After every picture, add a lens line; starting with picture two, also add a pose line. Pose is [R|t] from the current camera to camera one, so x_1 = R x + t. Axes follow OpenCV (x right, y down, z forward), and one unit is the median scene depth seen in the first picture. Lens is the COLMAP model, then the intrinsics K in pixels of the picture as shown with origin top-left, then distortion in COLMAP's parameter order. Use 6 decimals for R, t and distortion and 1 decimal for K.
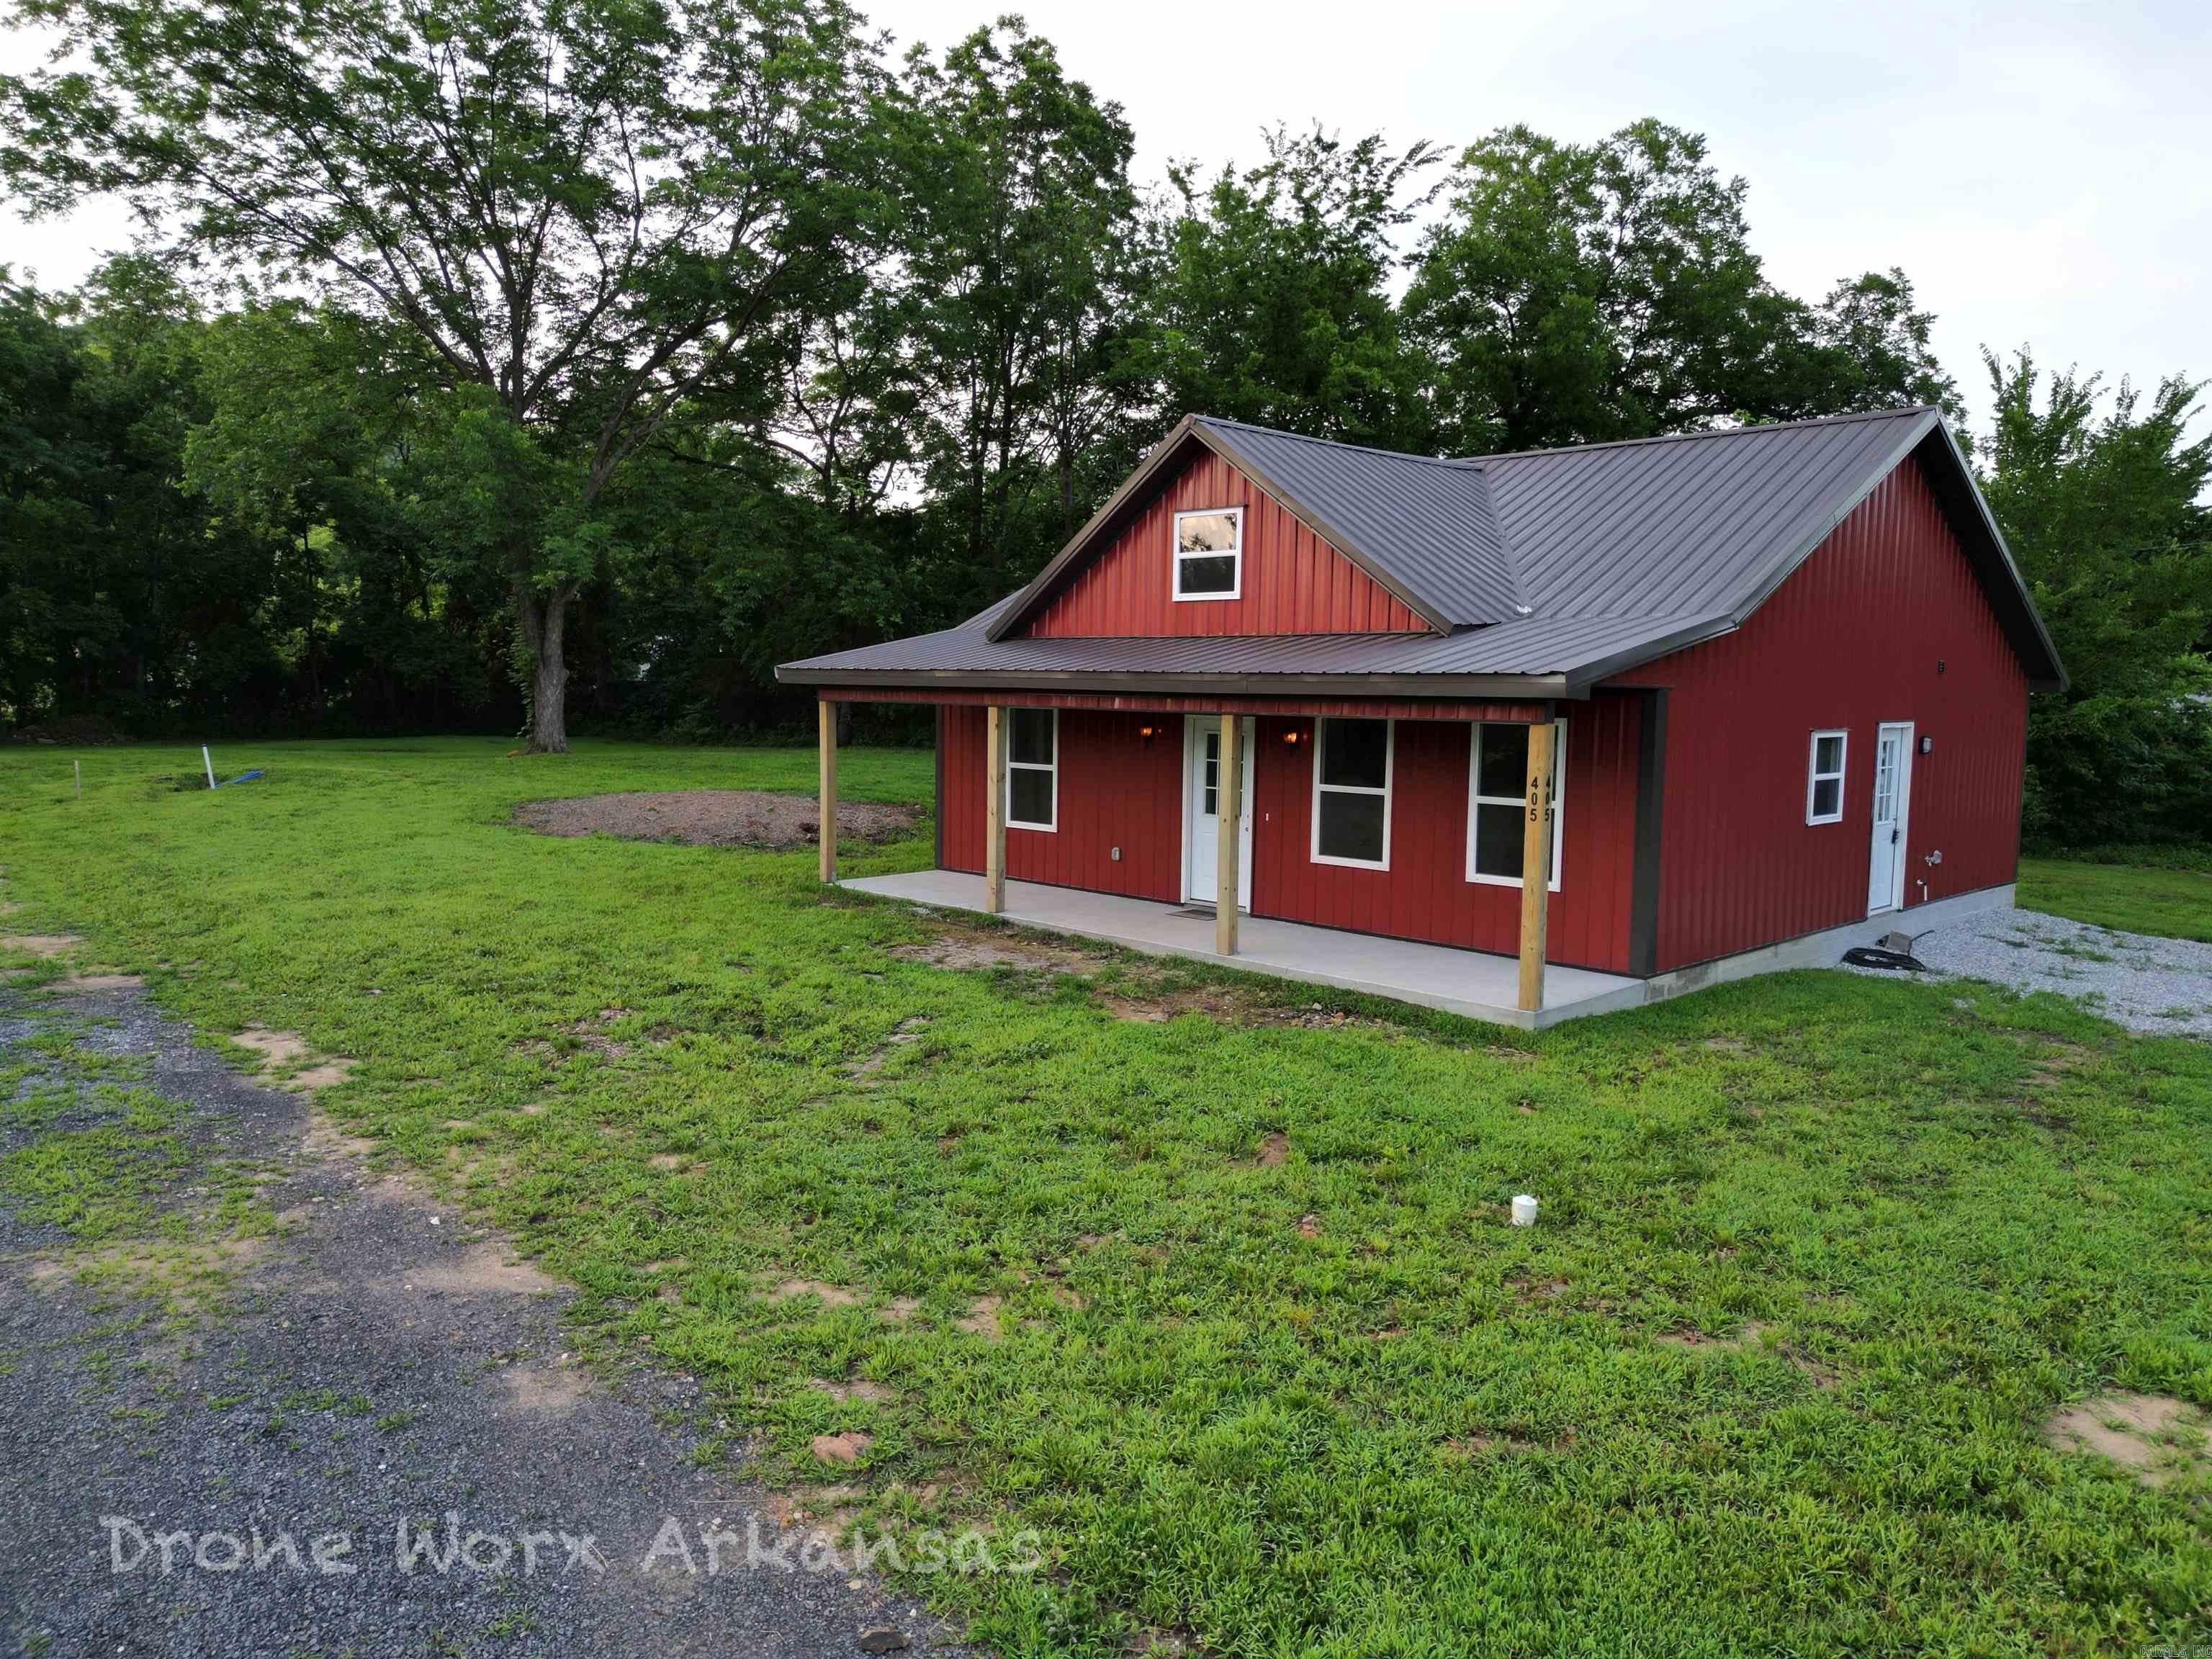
lens RADIAL K [[1531.3, 0, 1106.0], [0, 1531.3, 829.5], [0, 0, 1]] dist [0.062677, -0.056781]
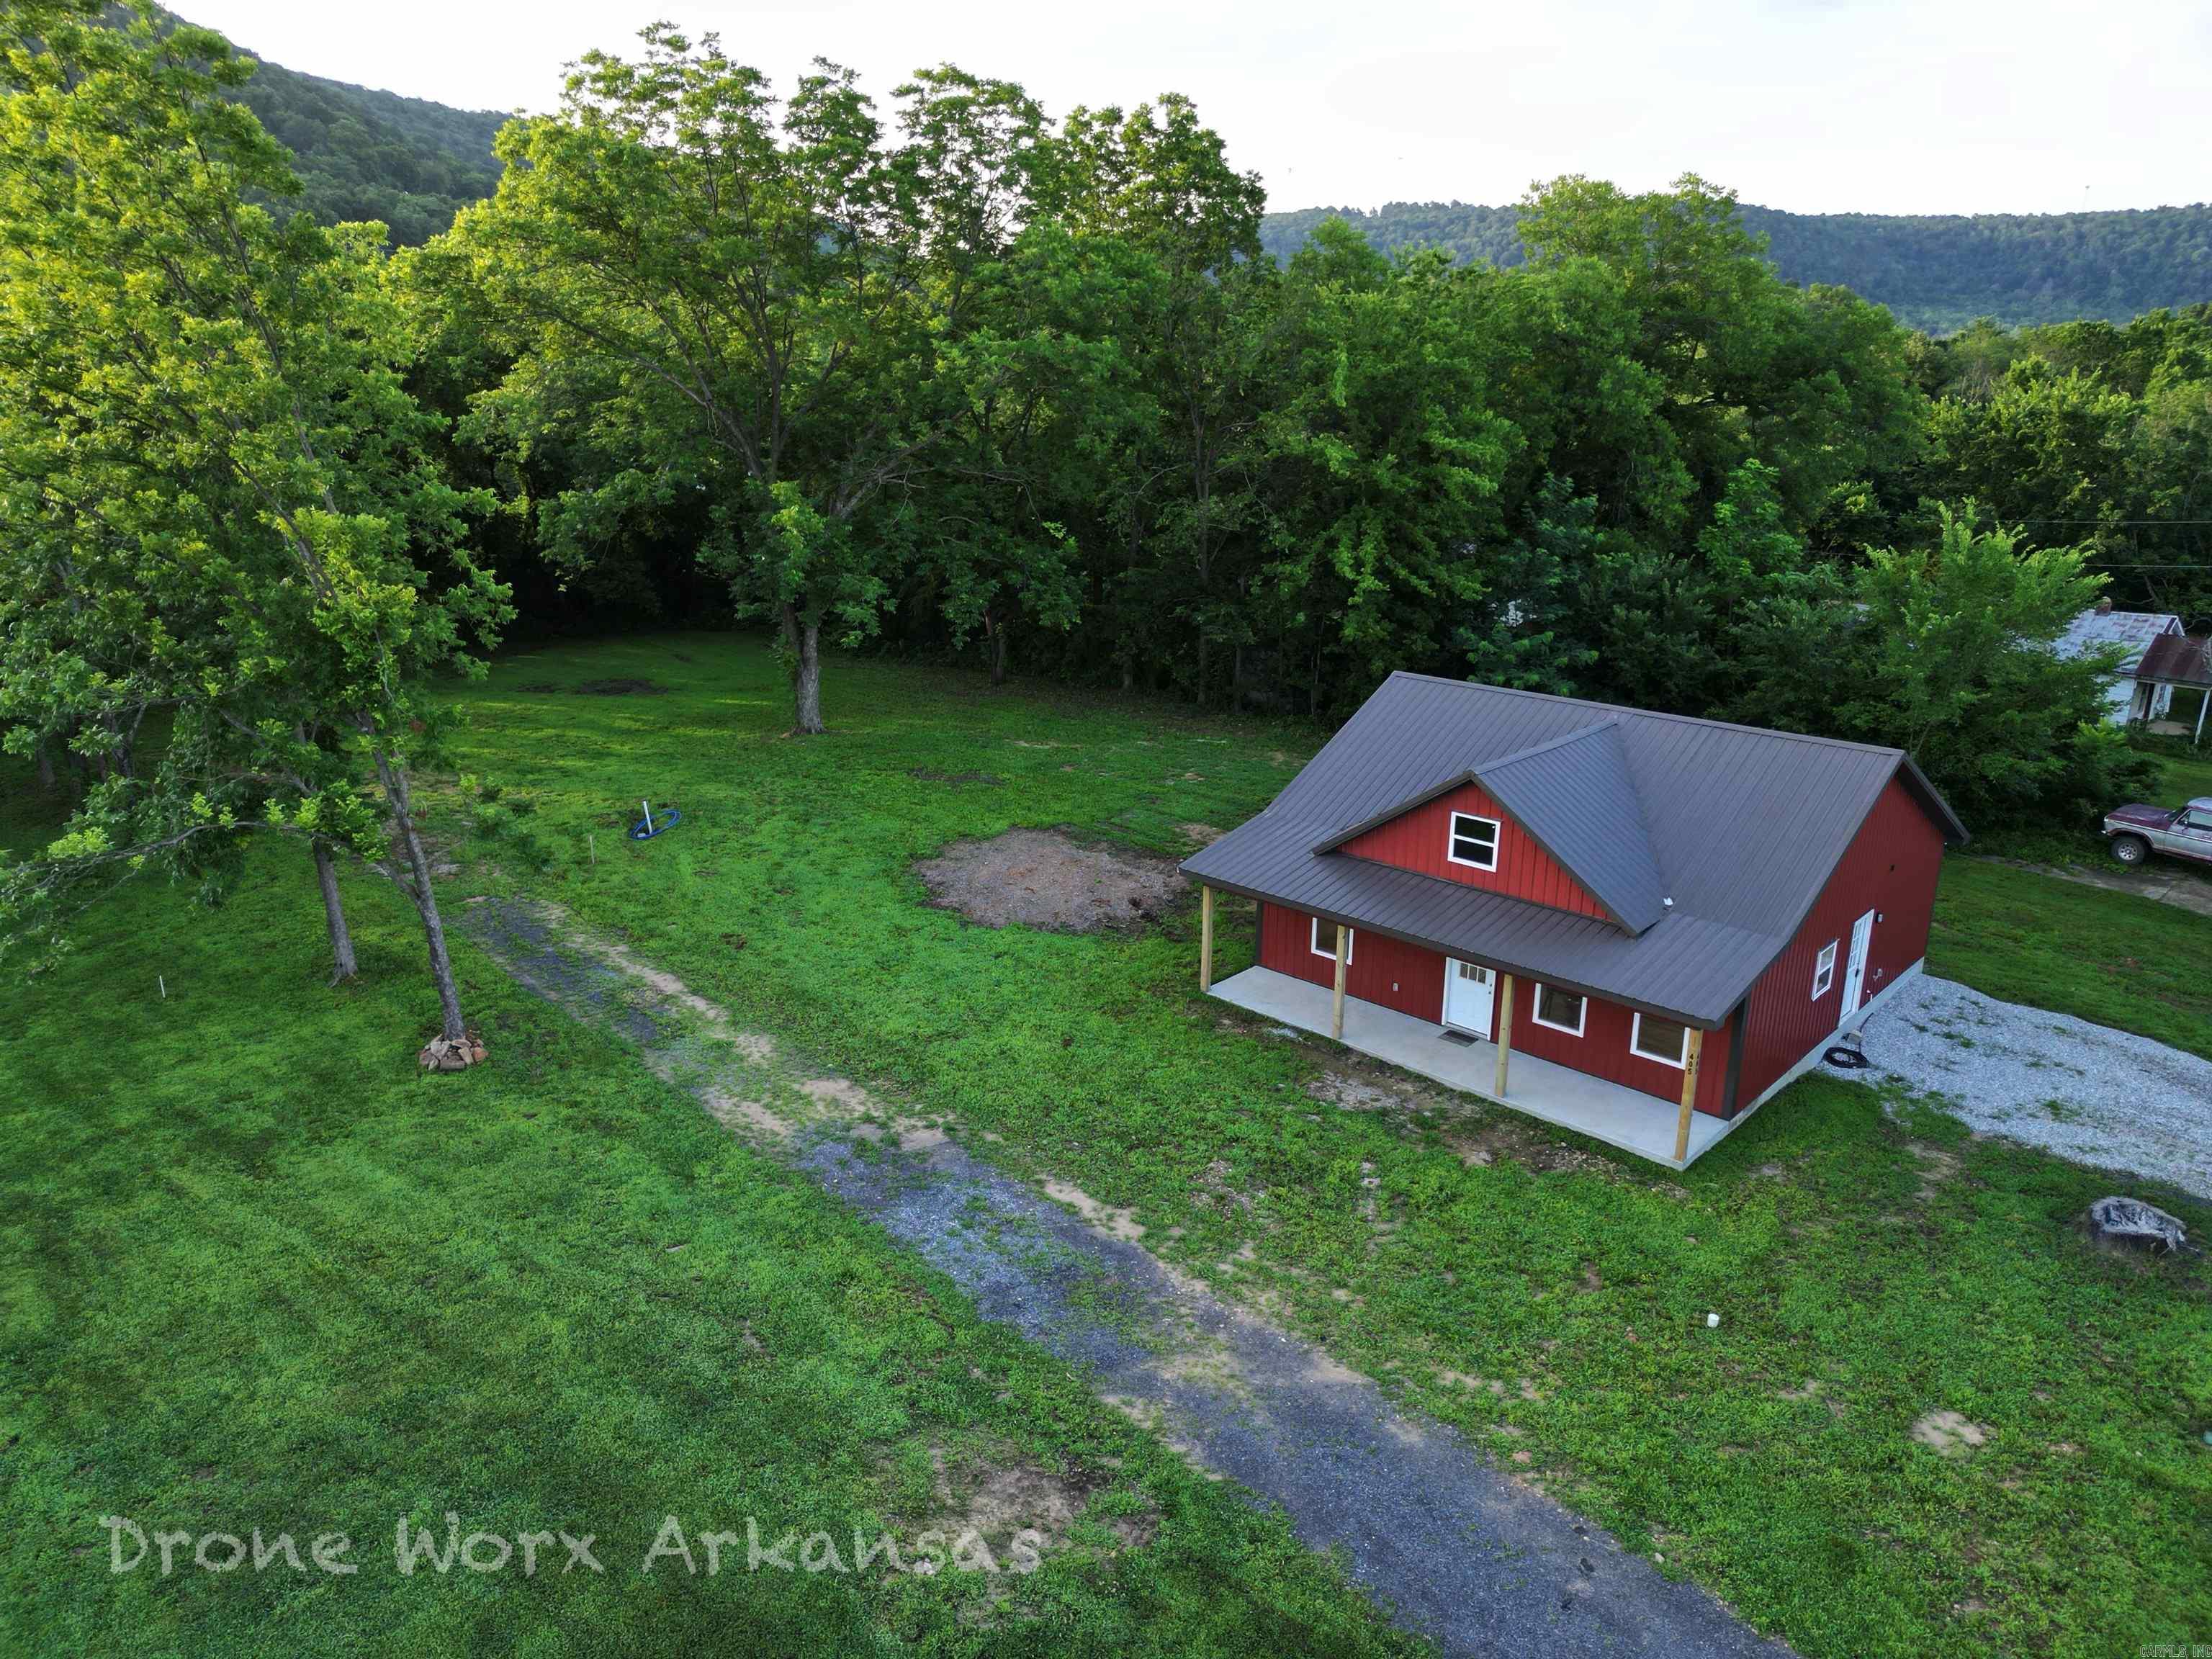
lens RADIAL K [[1522.5, 0, 1094.2], [0, 1522.5, 839.0], [0, 0, 1]] dist [0.073683, -0.071538]
pose [[0.999113, -0.018673, 0.037731, -0.642997], [0.010252, 0.977190, 0.212118, -0.838698], [-0.040831, -0.211543, 0.976515, -0.972831]]
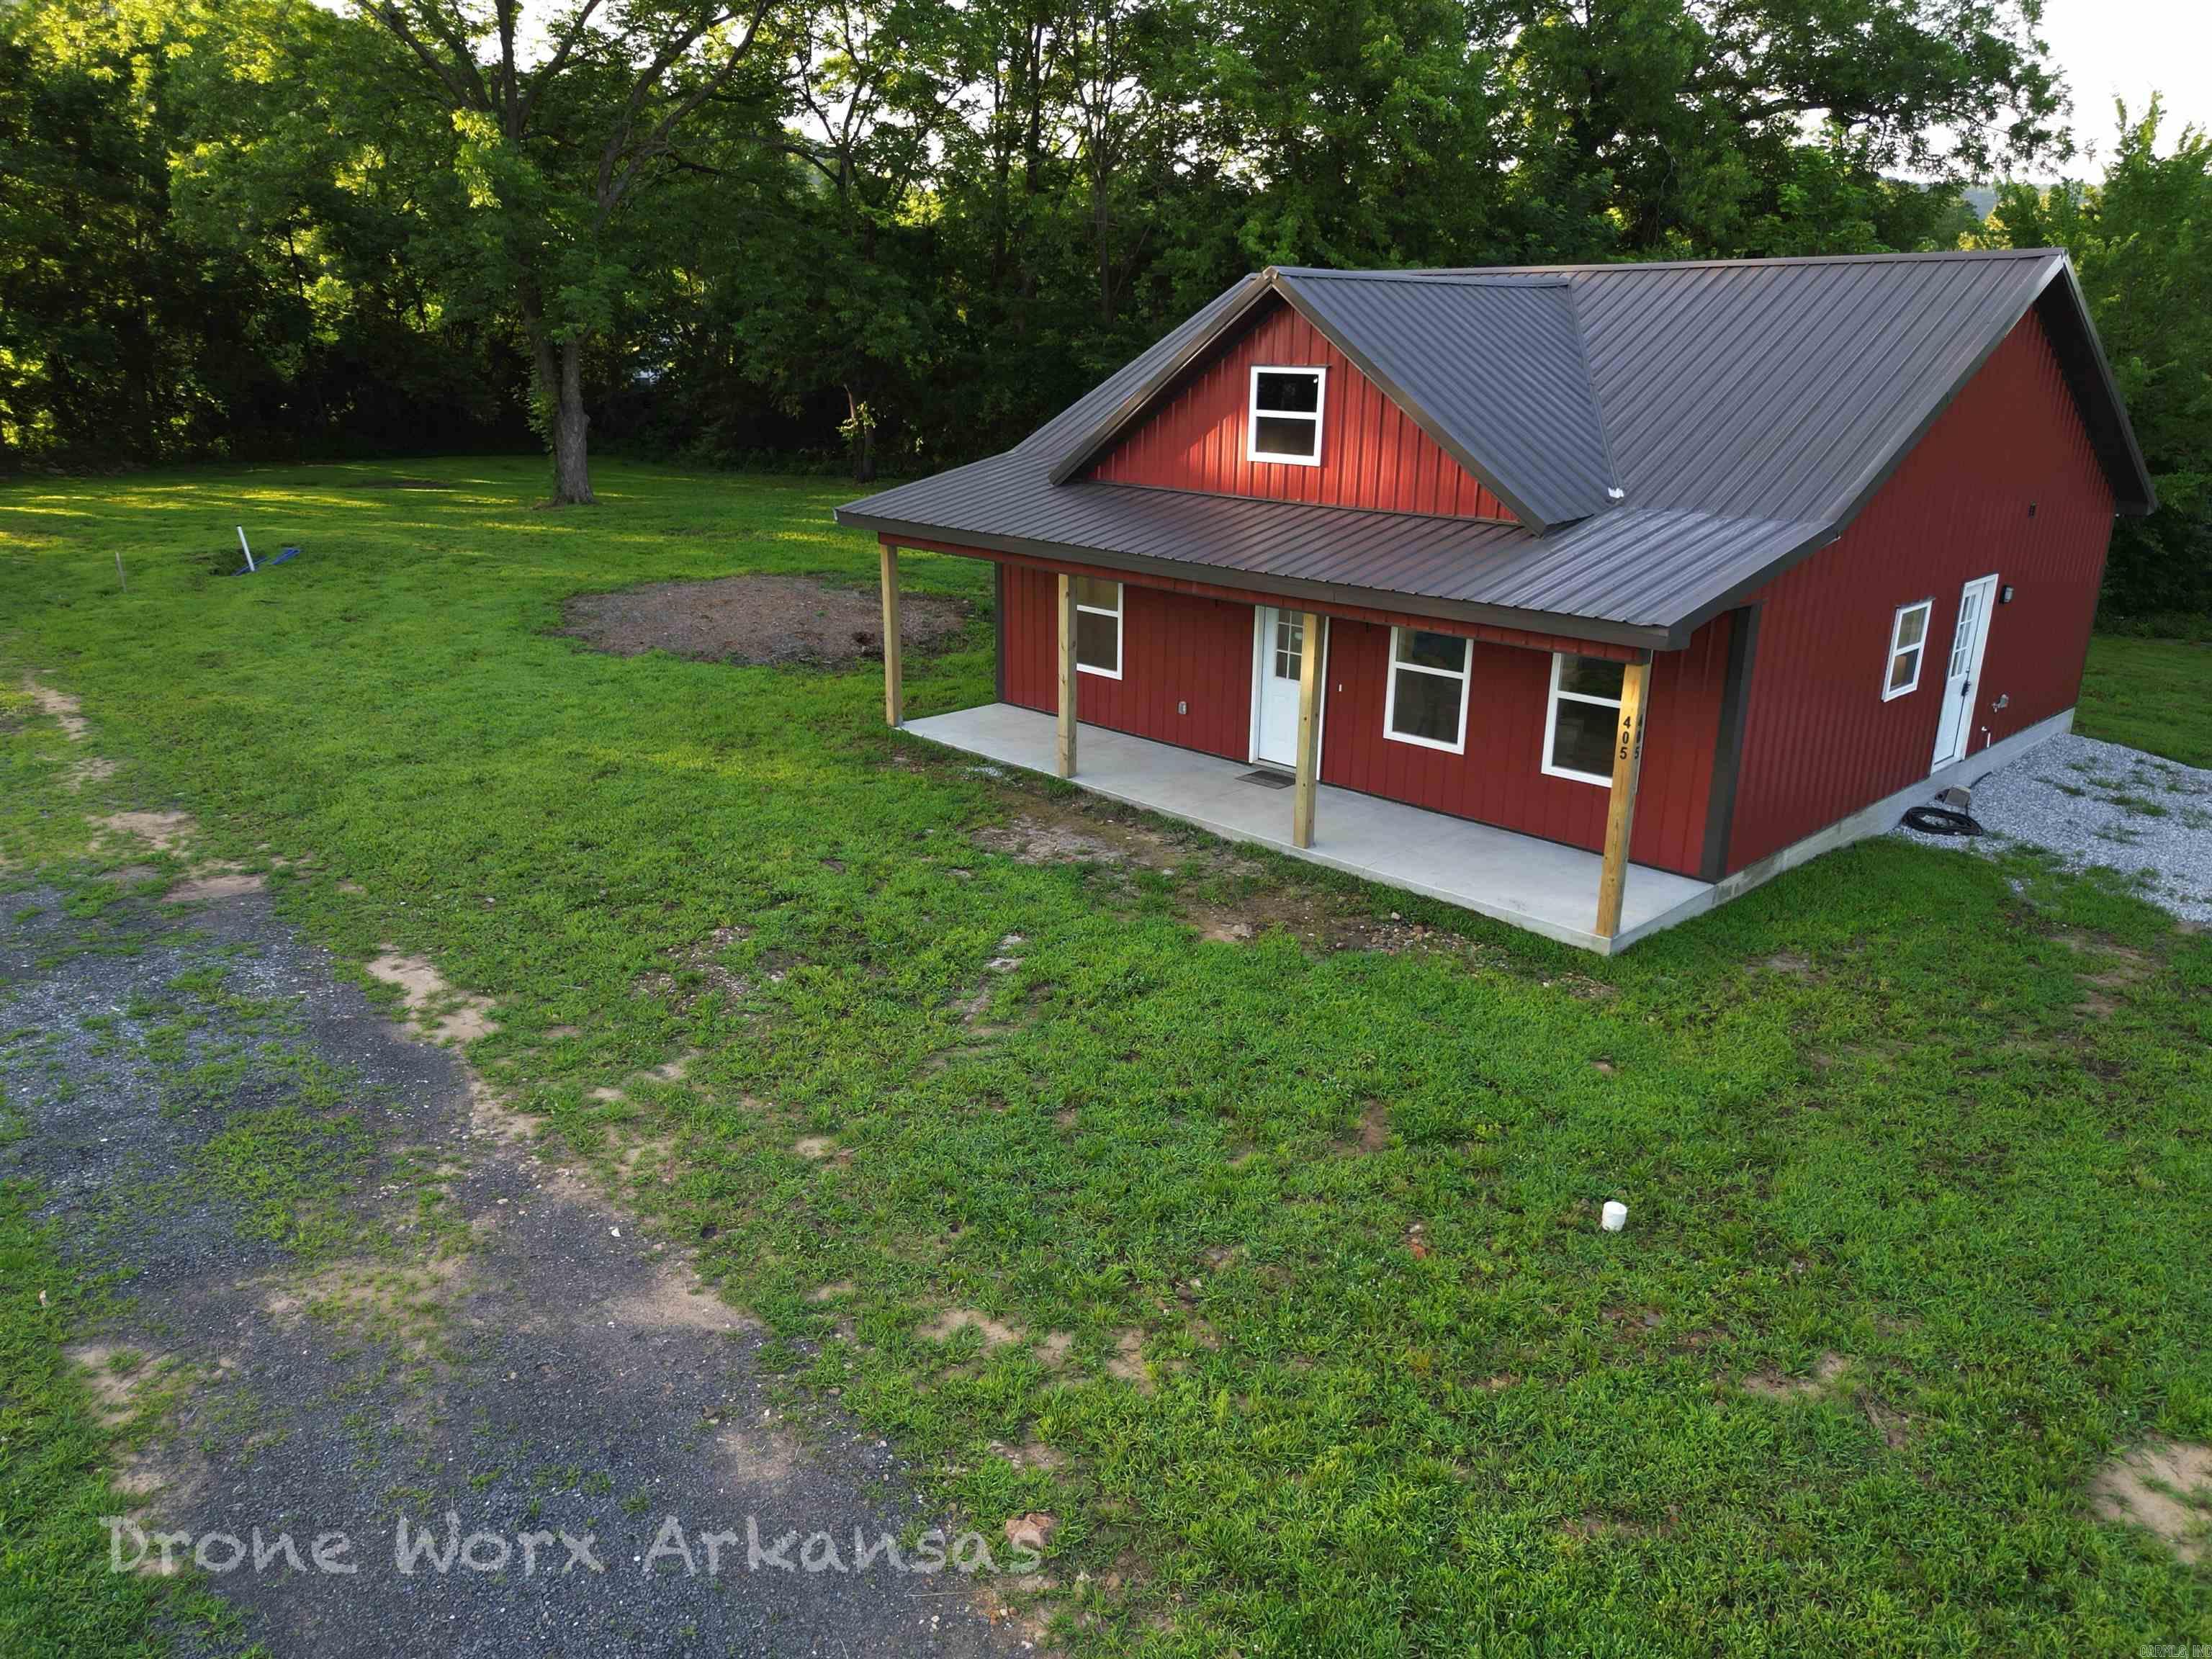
lens RADIAL K [[1531.3, 0, 1106.0], [0, 1531.3, 829.5], [0, 0, 1]] dist [0.062677, -0.056781]
pose [[0.999968, -0.001689, -0.007867, -0.061402], [0.003329, 0.976934, 0.213518, -0.202237], [0.007325, -0.213537, 0.976908, -0.001401]]
